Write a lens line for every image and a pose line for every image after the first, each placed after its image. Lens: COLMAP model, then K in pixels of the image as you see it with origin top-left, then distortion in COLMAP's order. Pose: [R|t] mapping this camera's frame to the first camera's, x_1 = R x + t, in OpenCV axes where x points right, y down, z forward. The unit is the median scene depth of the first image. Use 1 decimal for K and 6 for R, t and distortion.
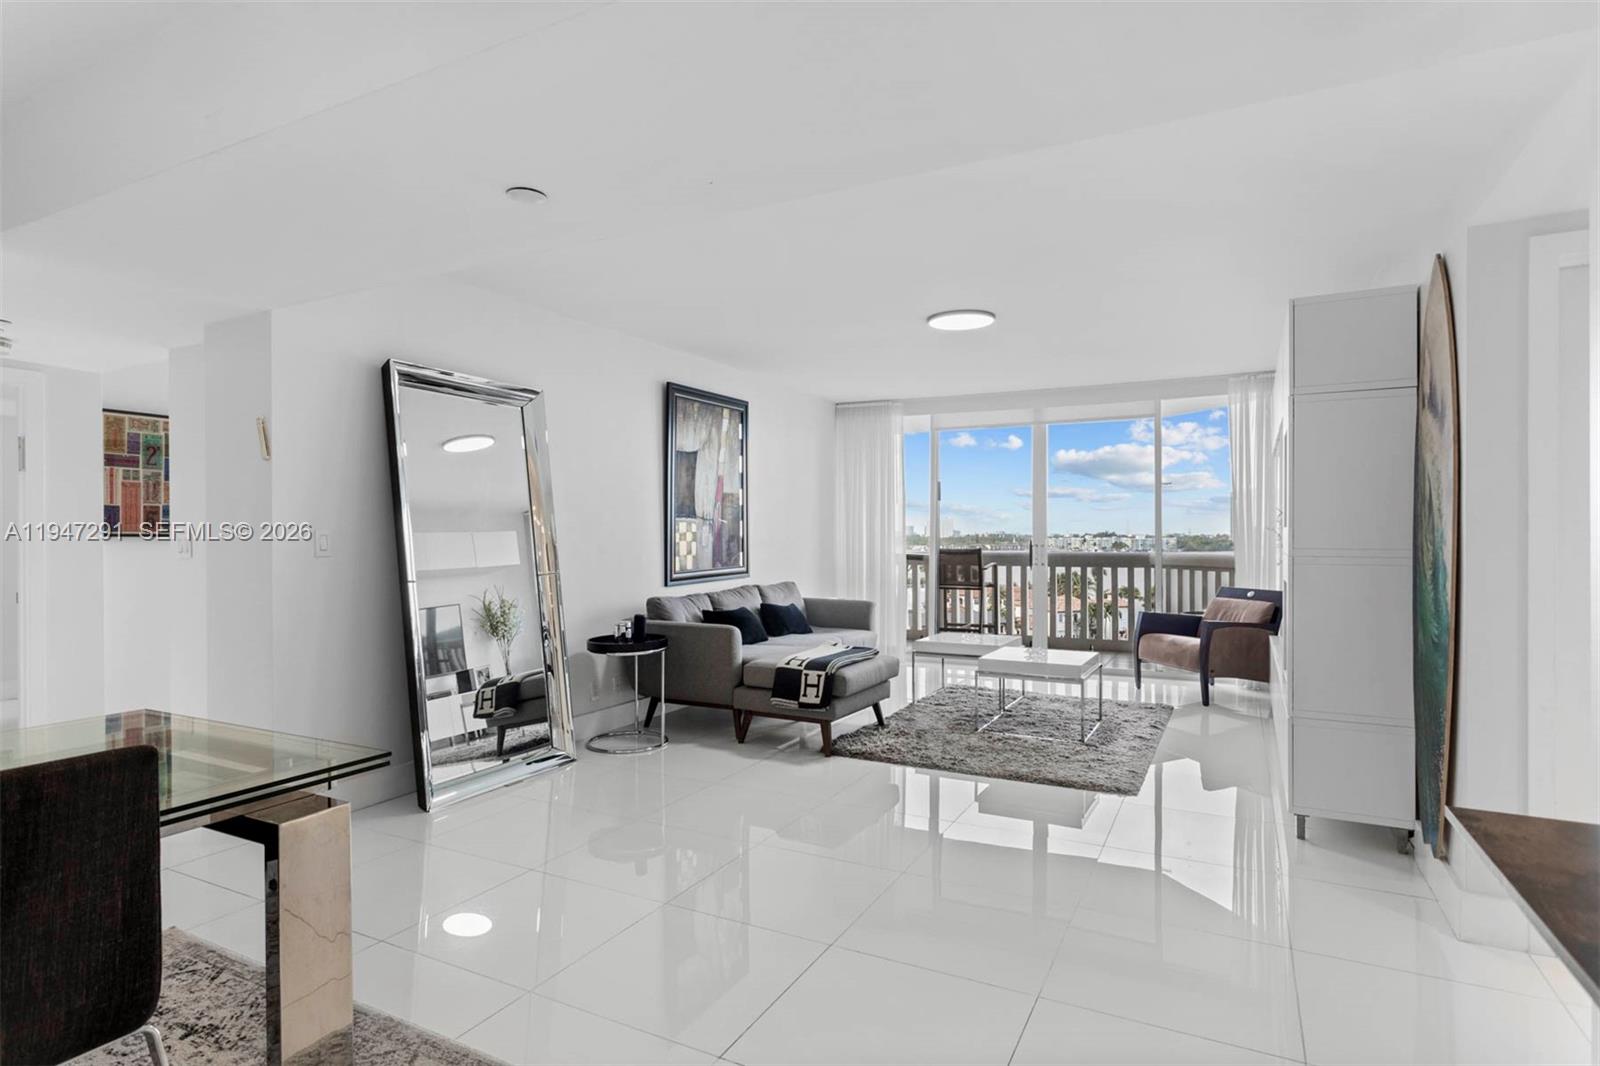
lens RADIAL K [[845.1, 0, 800.0], [0, 845.1, 533.0], [0, 0, 1]] dist [-0.001905, -0.000603]
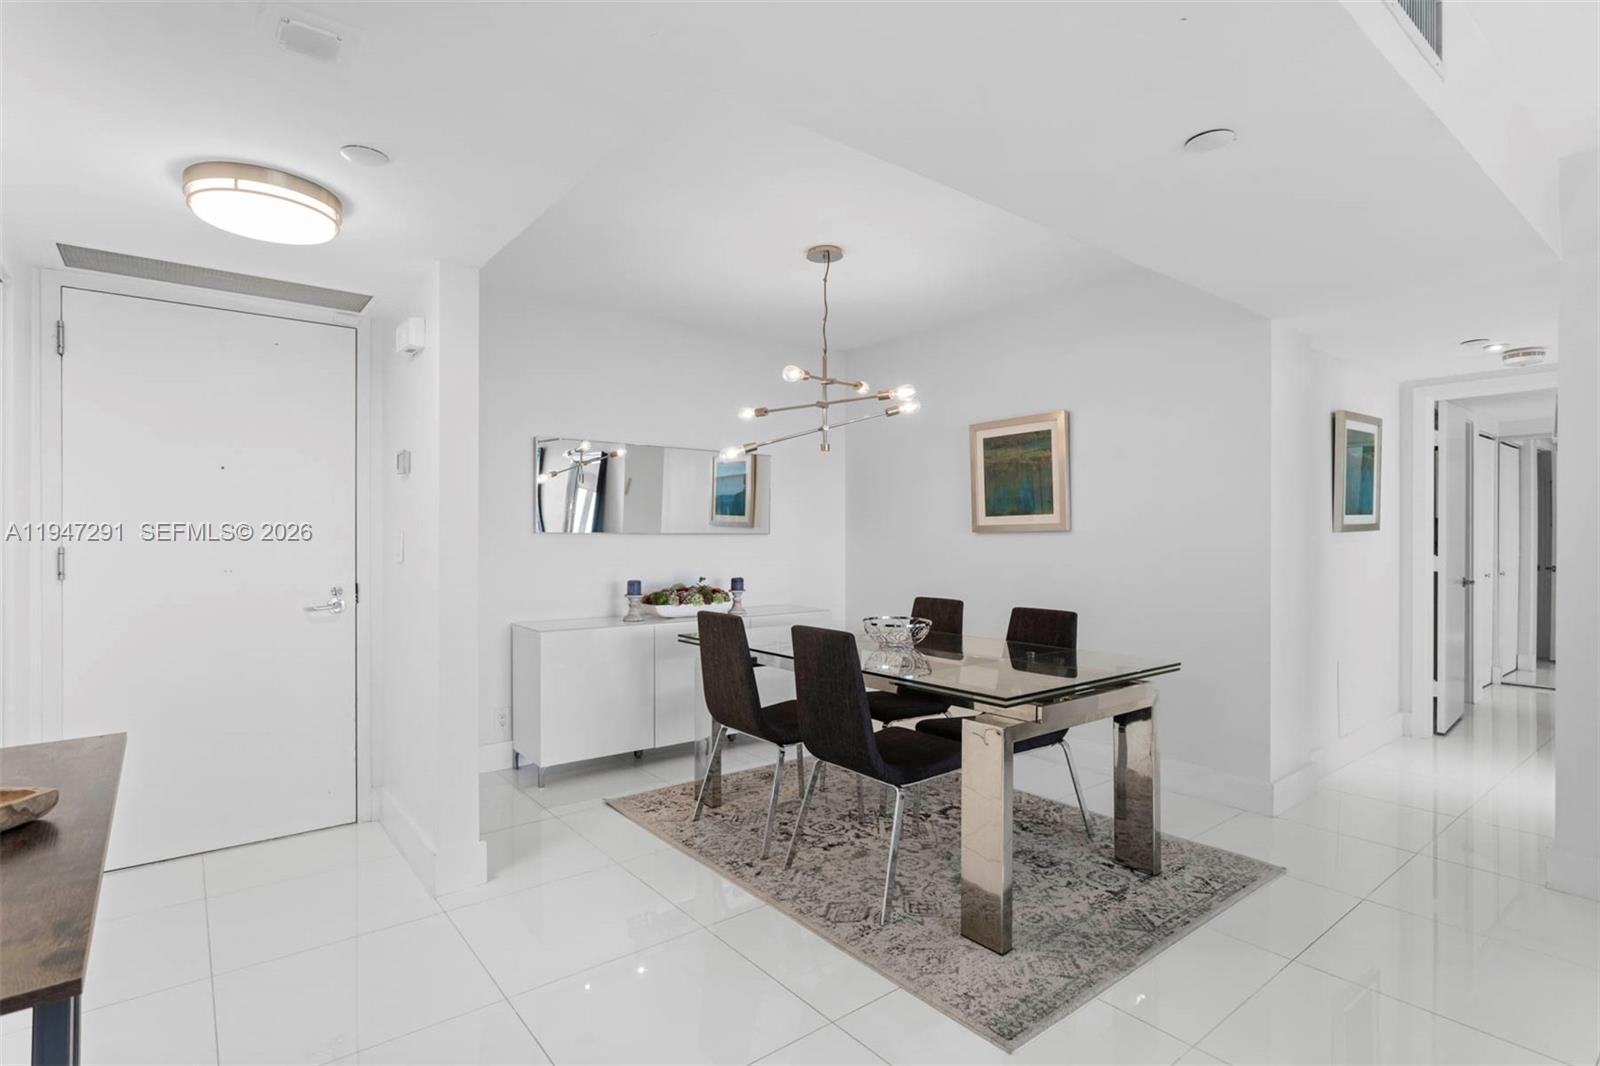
lens RADIAL K [[787.5, 0, 800.0], [0, 787.5, 533.0], [0, 0, 1]] dist [-0.024099, 0.000051]
pose [[-0.400985, 0.004711, -0.916073, 0.626455], [-0.003785, 0.999970, 0.006799, -0.002348], [0.916077, 0.006193, -0.400955, 1.000071]]
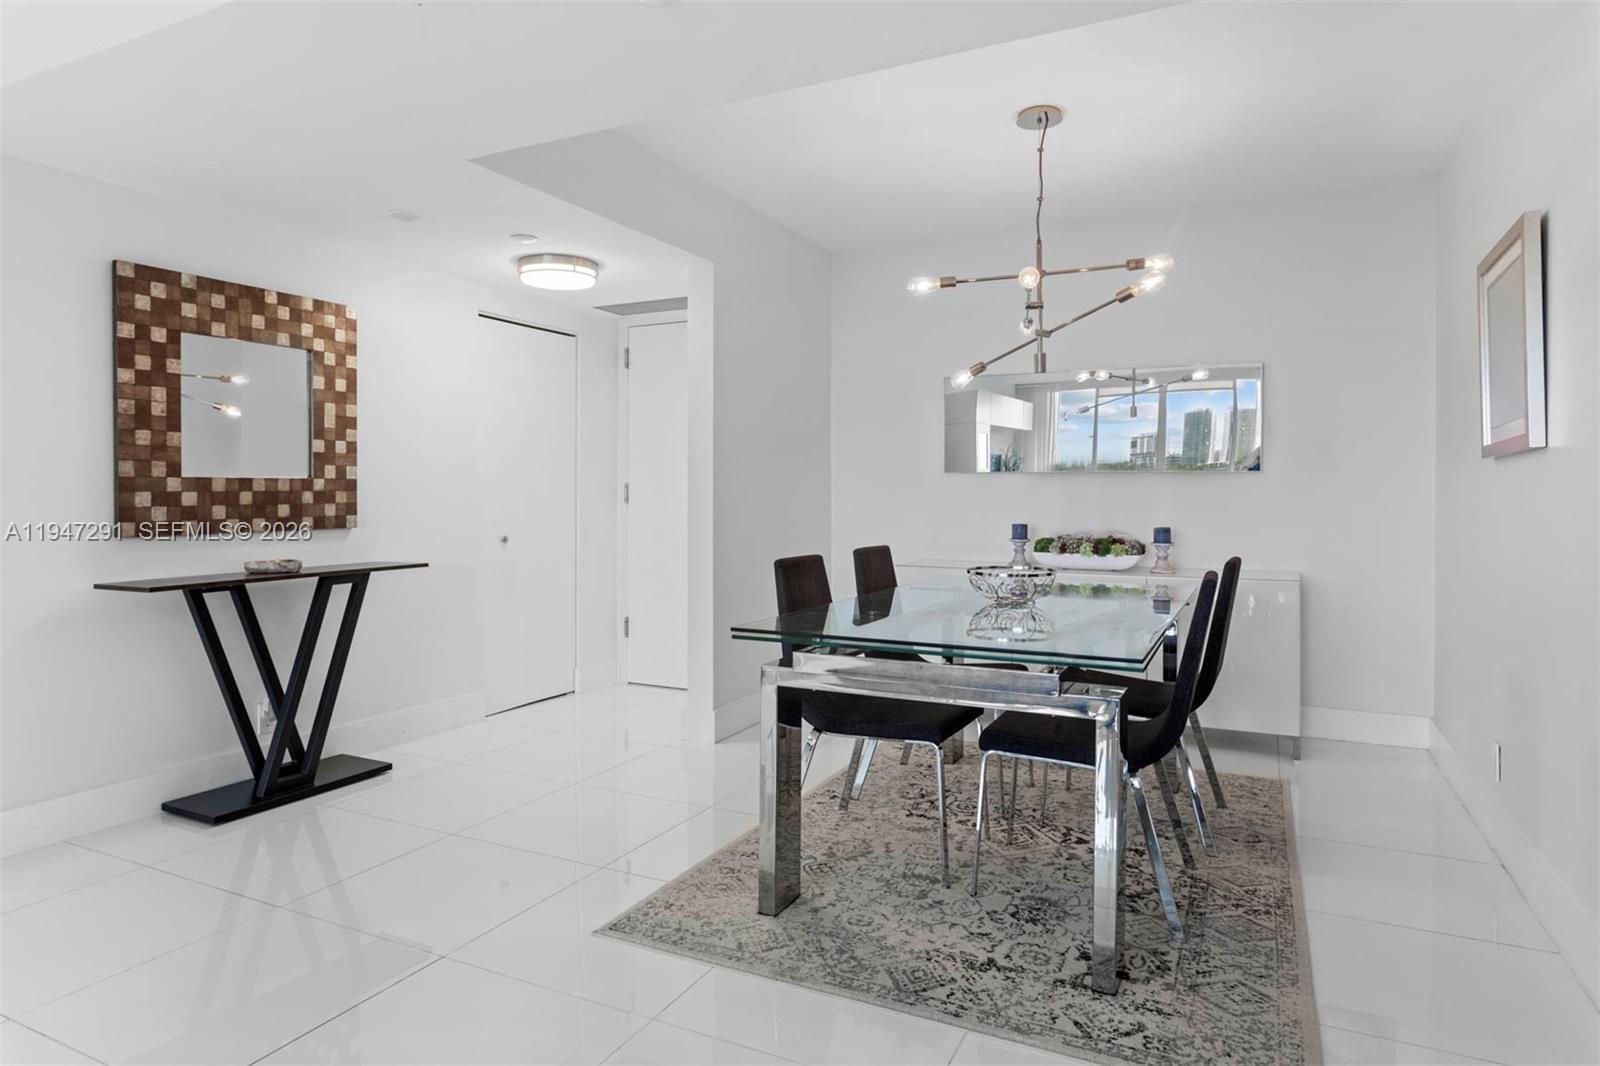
lens RADIAL K [[955.2, 0, 800.1], [0, 955.2, 492.1], [0, 0, 1]] dist [-0.034314, 0.000102]
pose [[-0.999522, -0.001010, -0.030900, -0.455673], [-0.001166, 0.999987, 0.005039, 0.051482], [0.030894, 0.005073, -0.999510, 1.987999]]
